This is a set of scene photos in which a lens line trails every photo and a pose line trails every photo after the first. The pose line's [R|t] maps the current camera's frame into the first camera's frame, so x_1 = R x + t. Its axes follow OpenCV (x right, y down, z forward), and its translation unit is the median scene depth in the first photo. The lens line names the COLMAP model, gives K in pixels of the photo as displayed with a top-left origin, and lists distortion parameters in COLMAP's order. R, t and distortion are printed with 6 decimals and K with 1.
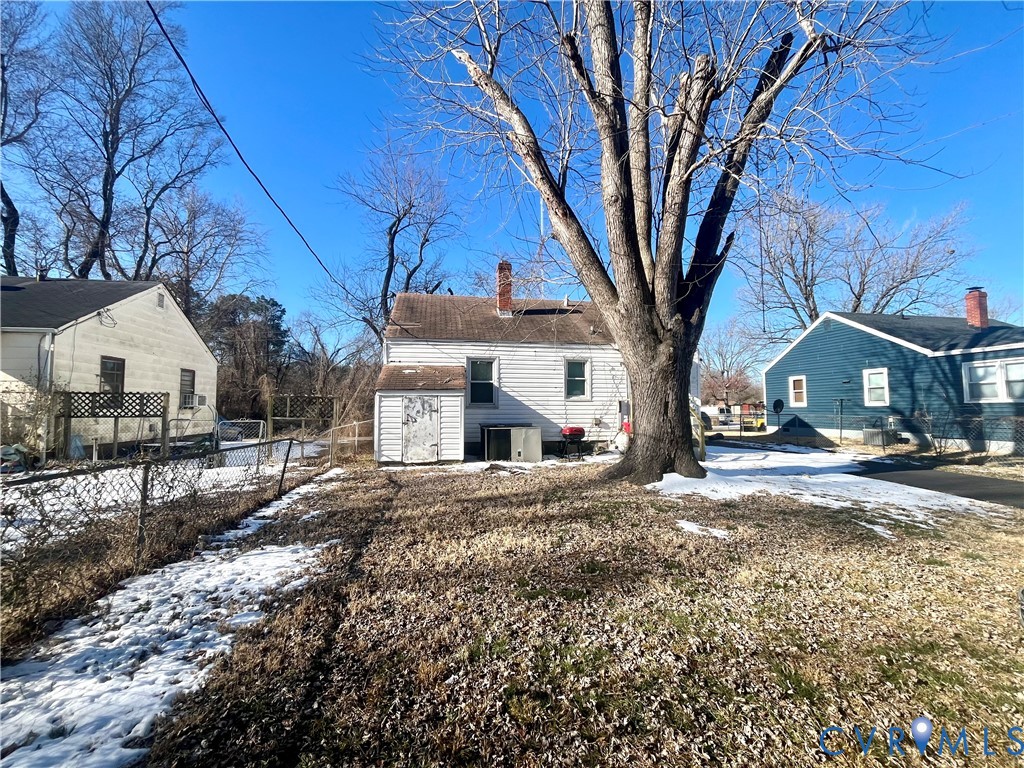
lens RADIAL K [[415.2, 0, 511.2], [0, 415.2, 384.3], [0, 0, 1]] dist [-0.000845, -0.000010]
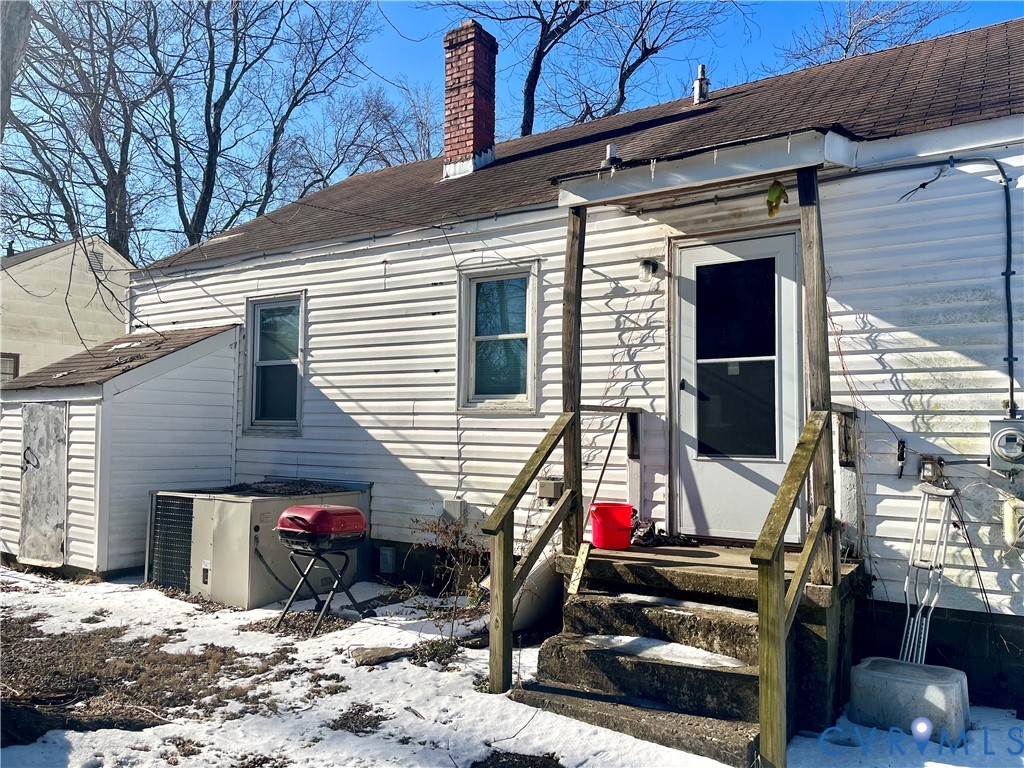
lens RADIAL K [[773.9, 0, 512.1], [0, 773.9, 383.4], [0, 0, 1]] dist [0.003089, 0.000117]
pose [[0.731093, -0.028529, -0.681681, 0.538196], [0.030201, 0.999499, -0.009440, 0.024548], [0.681609, -0.013686, 0.731589, 0.619035]]
